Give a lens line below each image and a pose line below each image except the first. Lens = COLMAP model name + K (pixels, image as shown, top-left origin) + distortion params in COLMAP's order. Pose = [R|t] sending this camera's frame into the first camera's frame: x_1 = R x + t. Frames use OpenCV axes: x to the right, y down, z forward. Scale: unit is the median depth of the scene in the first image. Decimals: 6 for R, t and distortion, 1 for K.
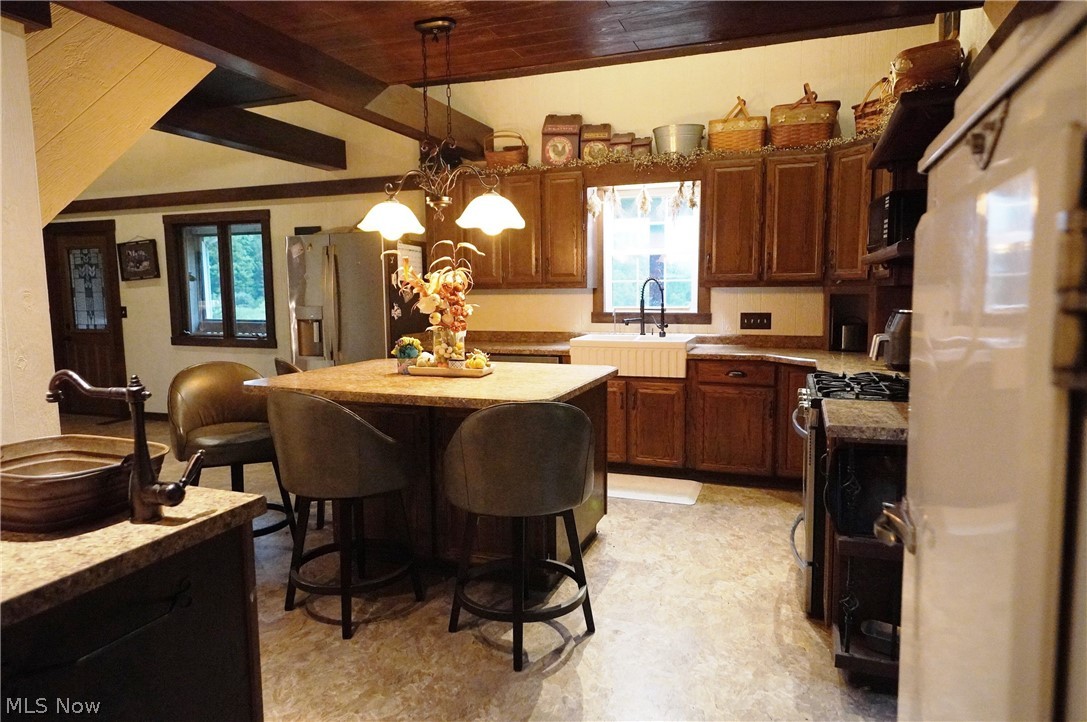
lens RADIAL K [[685.5, 0, 542.7], [0, 685.5, 357.6], [0, 0, 1]] dist [0.004658, 0.000347]
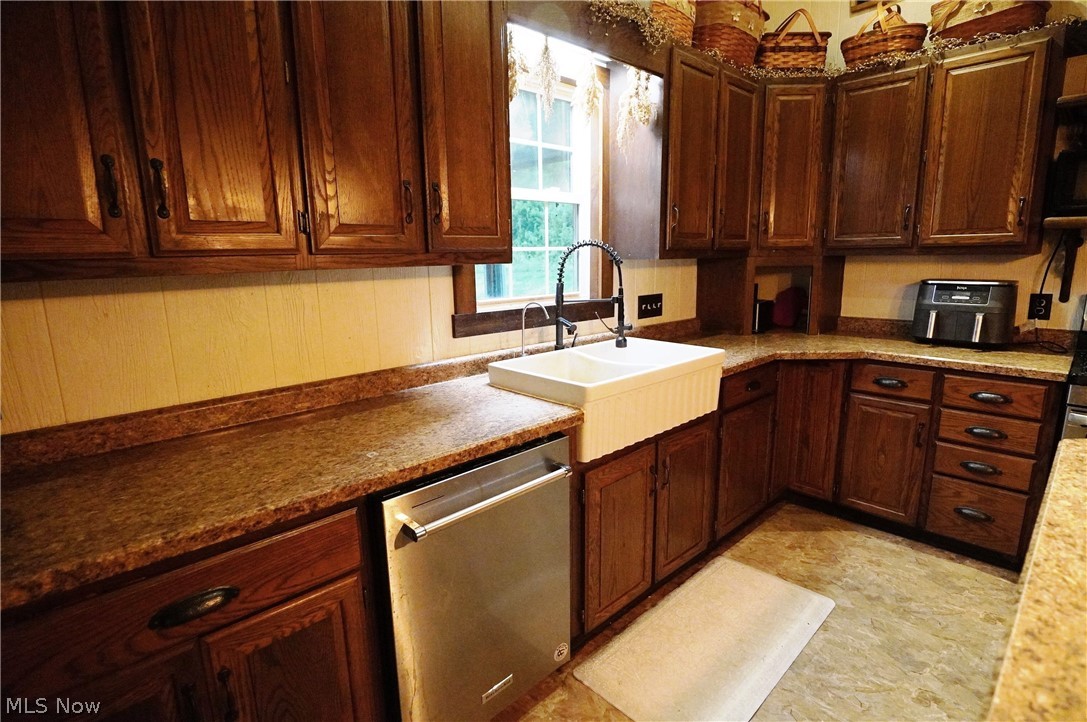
lens RADIAL K [[537.0, 0, 537.3], [0, 537.0, 361.1], [0, 0, 1]] dist [-0.018048, -0.001625]
pose [[0.440252, -0.171652, 0.881314, -0.255977], [0.102780, 0.984738, 0.140453, -0.088908], [-0.891972, 0.028747, 0.451175, 0.863480]]
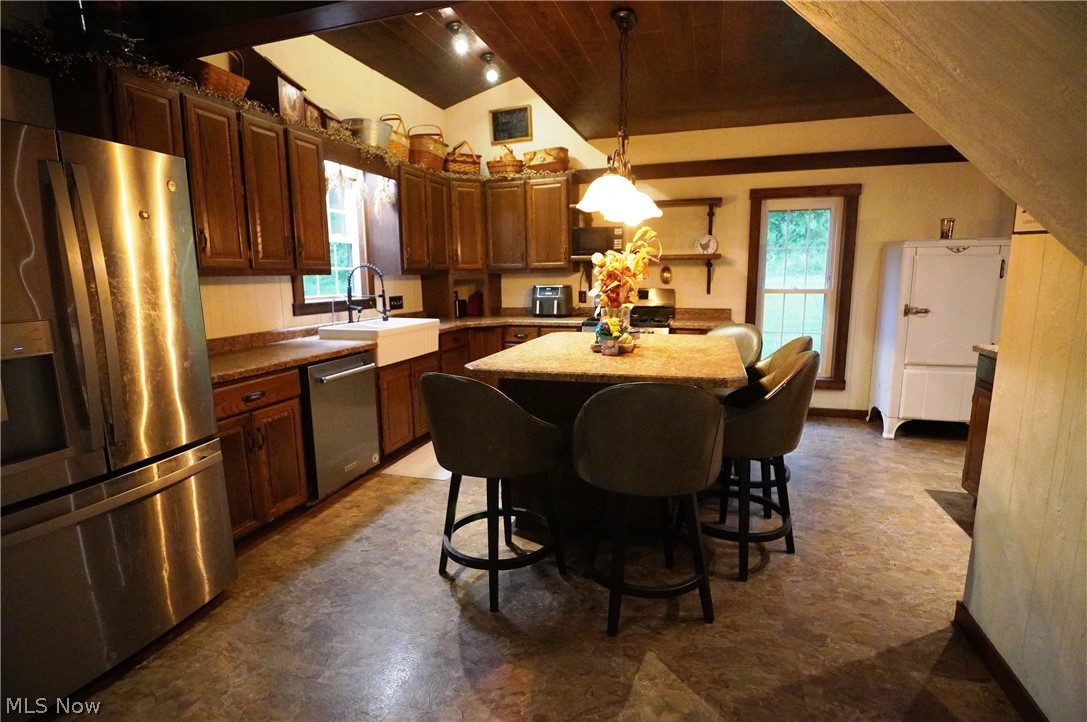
lens RADIAL K [[537.0, 0, 543.9], [0, 537.0, 360.8], [0, 0, 1]] dist [-0.018048, -0.001625]
pose [[-0.058624, -0.147930, 0.987259, -0.681052], [0.112960, 0.981625, 0.153793, -0.070088], [-0.991869, 0.120536, -0.040836, 0.798773]]
